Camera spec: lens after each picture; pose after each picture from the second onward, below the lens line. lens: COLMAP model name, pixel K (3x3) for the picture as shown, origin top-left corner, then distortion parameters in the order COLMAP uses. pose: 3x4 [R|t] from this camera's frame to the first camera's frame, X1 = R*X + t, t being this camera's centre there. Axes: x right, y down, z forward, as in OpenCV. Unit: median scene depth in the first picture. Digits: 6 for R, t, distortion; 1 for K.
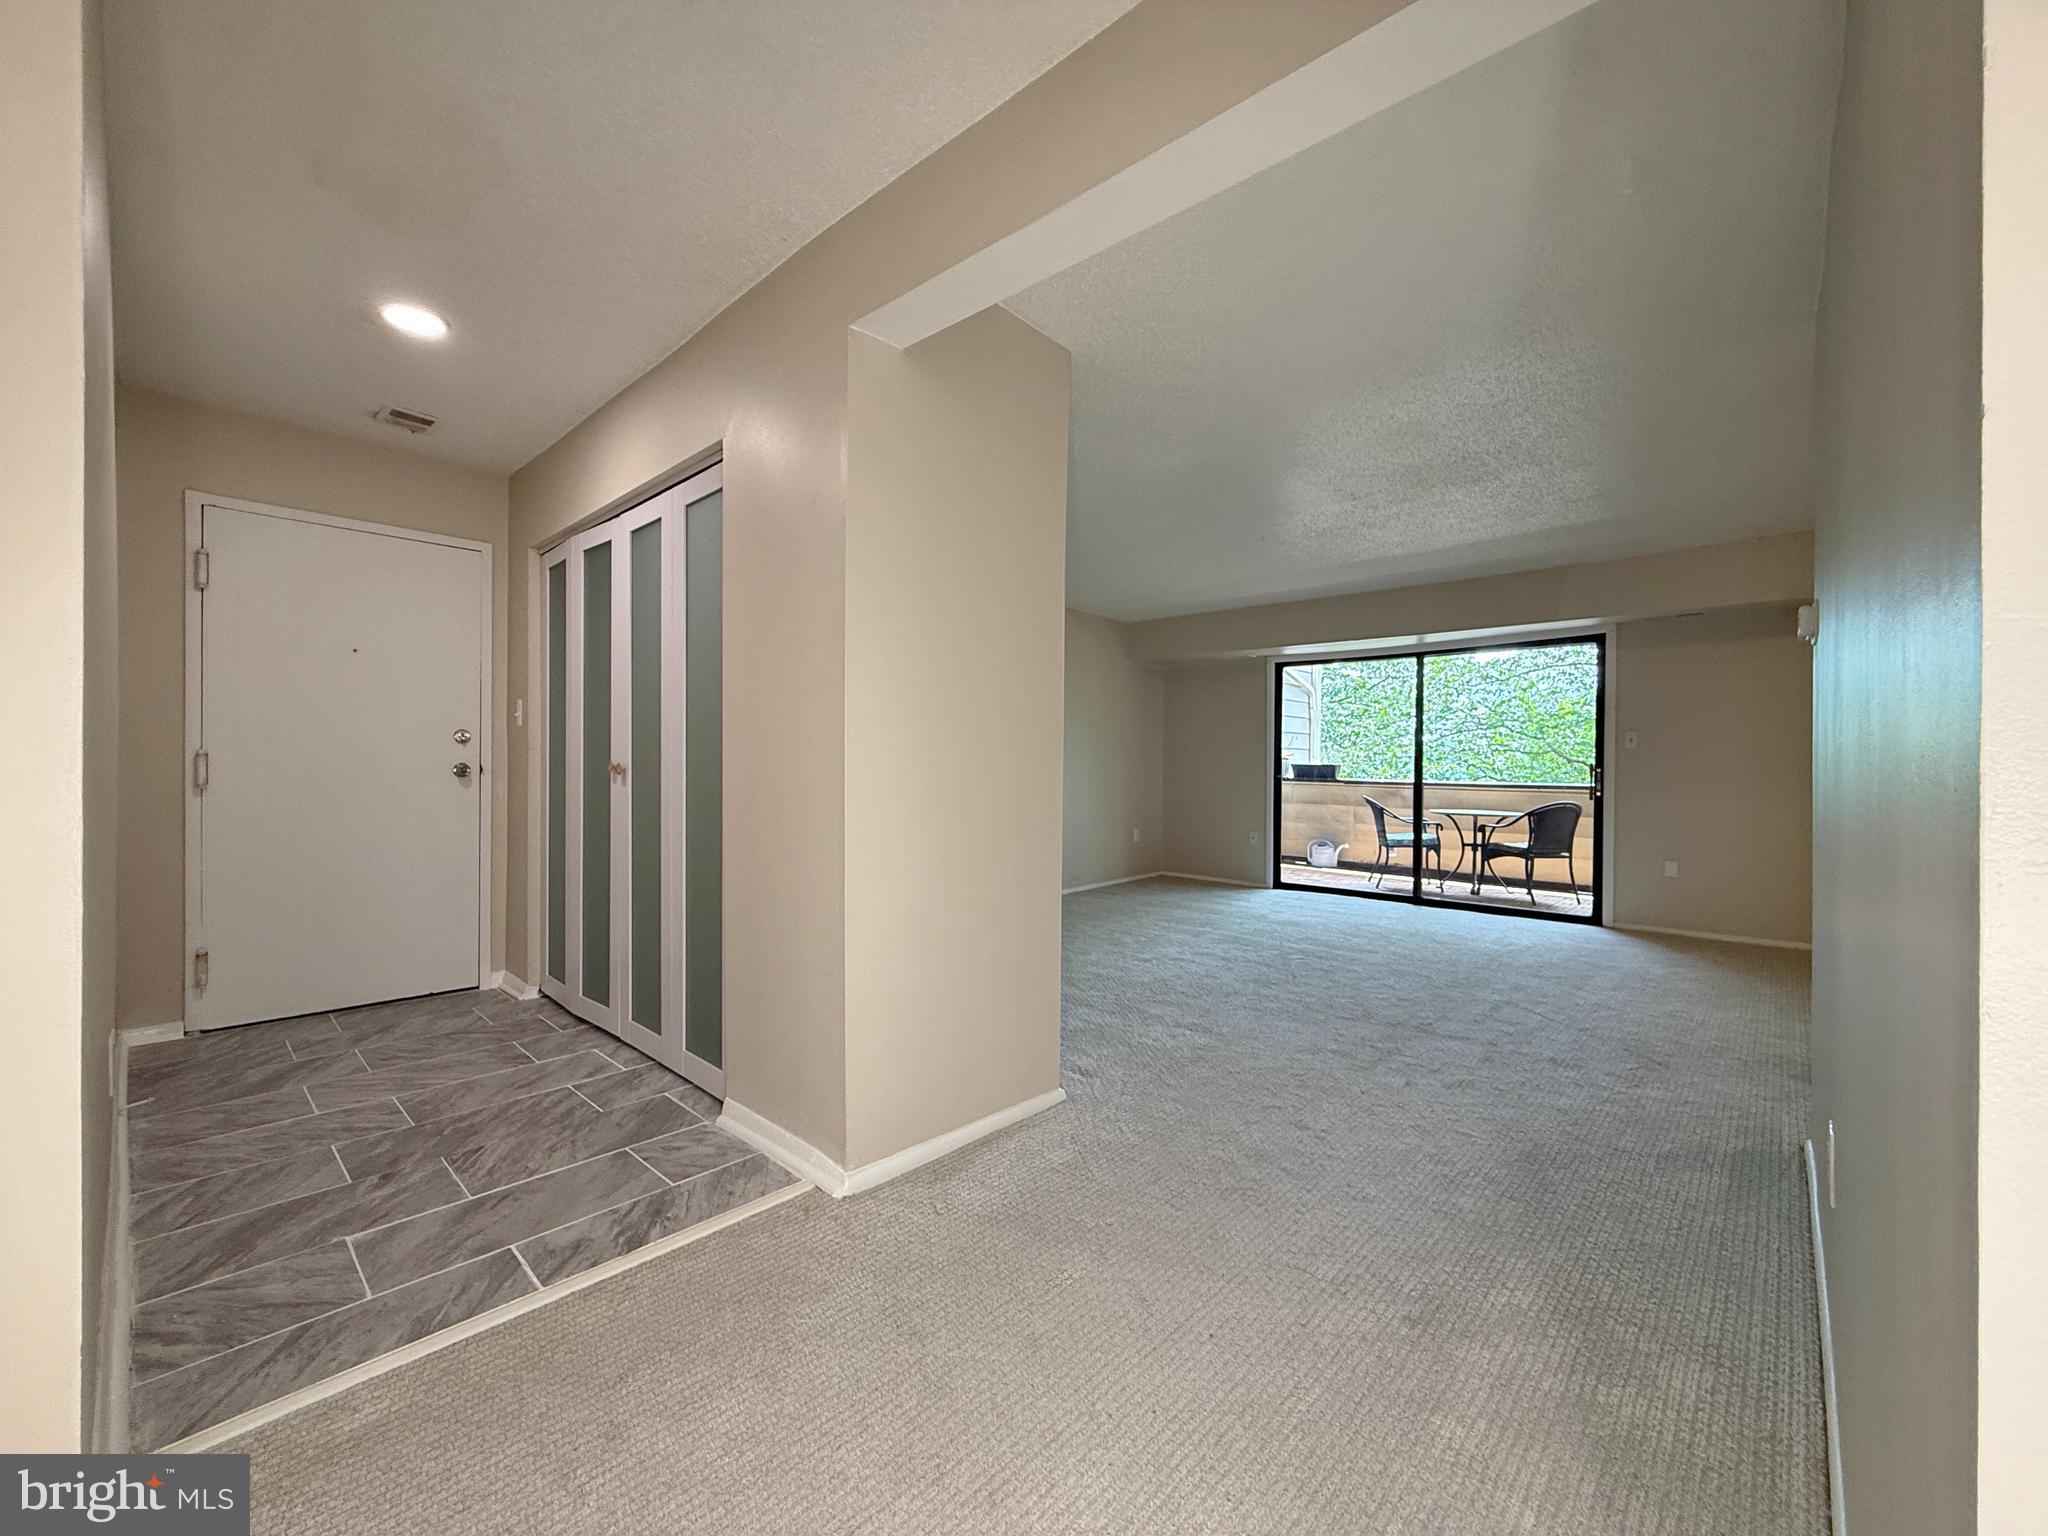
lens RADIAL K [[826.7, 0, 1020.5], [0, 826.7, 763.4], [0, 0, 1]] dist [-0.000559, 0.000008]
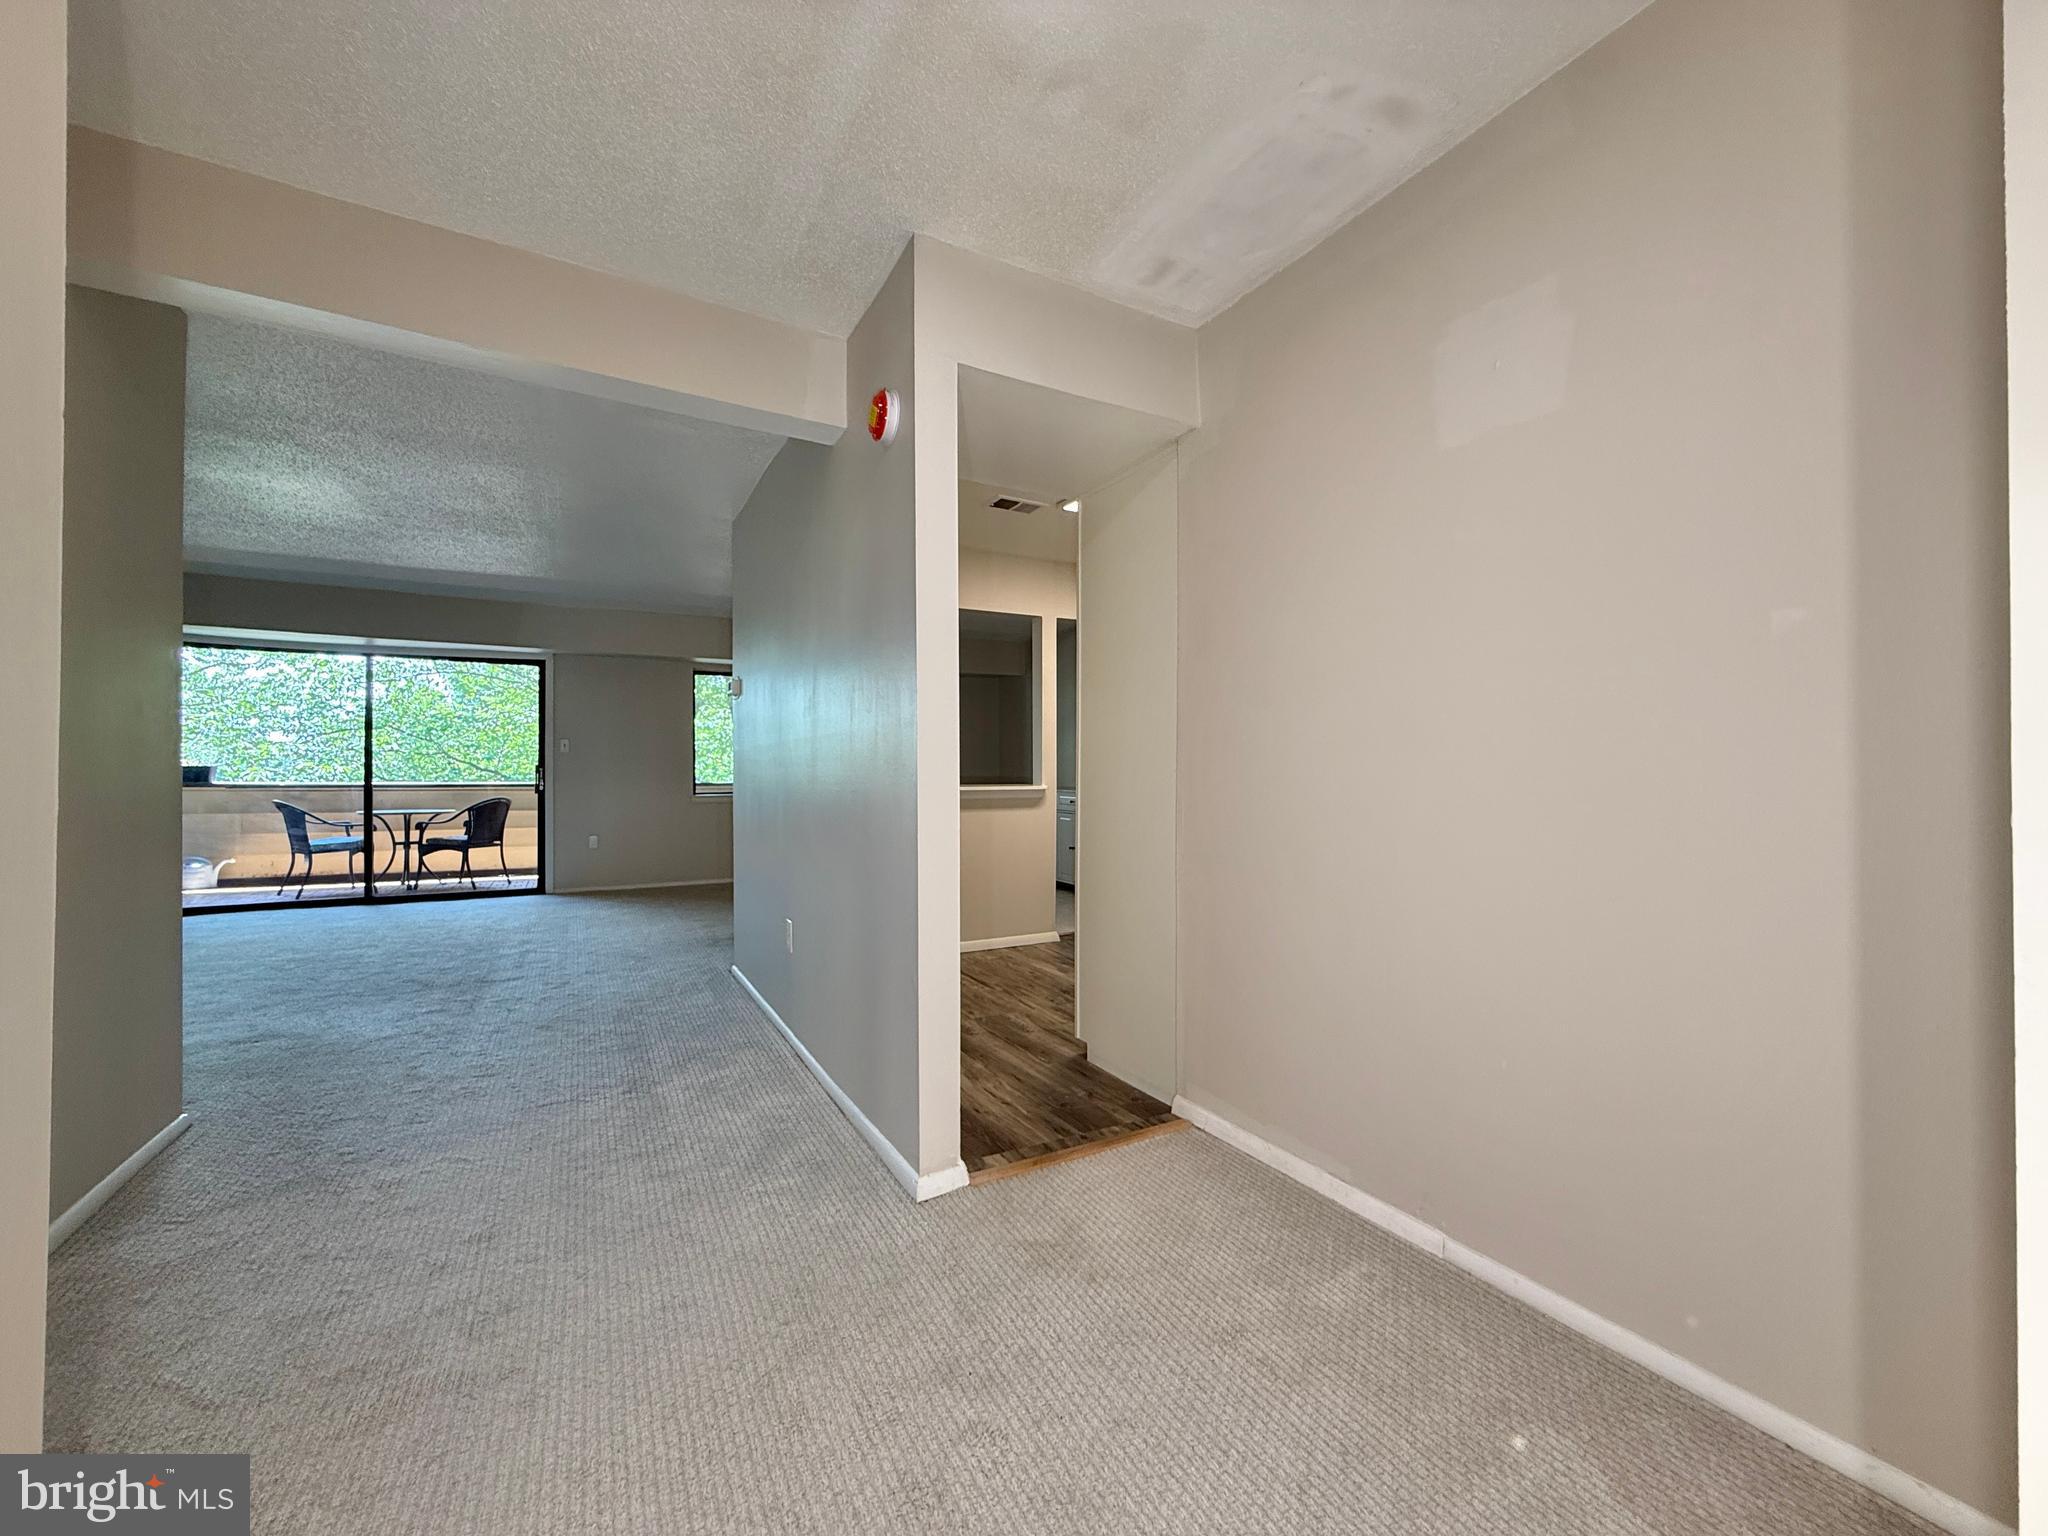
lens RADIAL K [[826.7, 0, 1020.5], [0, 826.7, 763.4], [0, 0, 1]] dist [-0.000559, 0.000008]
pose [[0.323819, 0.003048, 0.946114, -0.199610], [-0.000425, 0.999995, -0.003076, 0.001594], [-0.946119, 0.000594, 0.323819, -0.070309]]
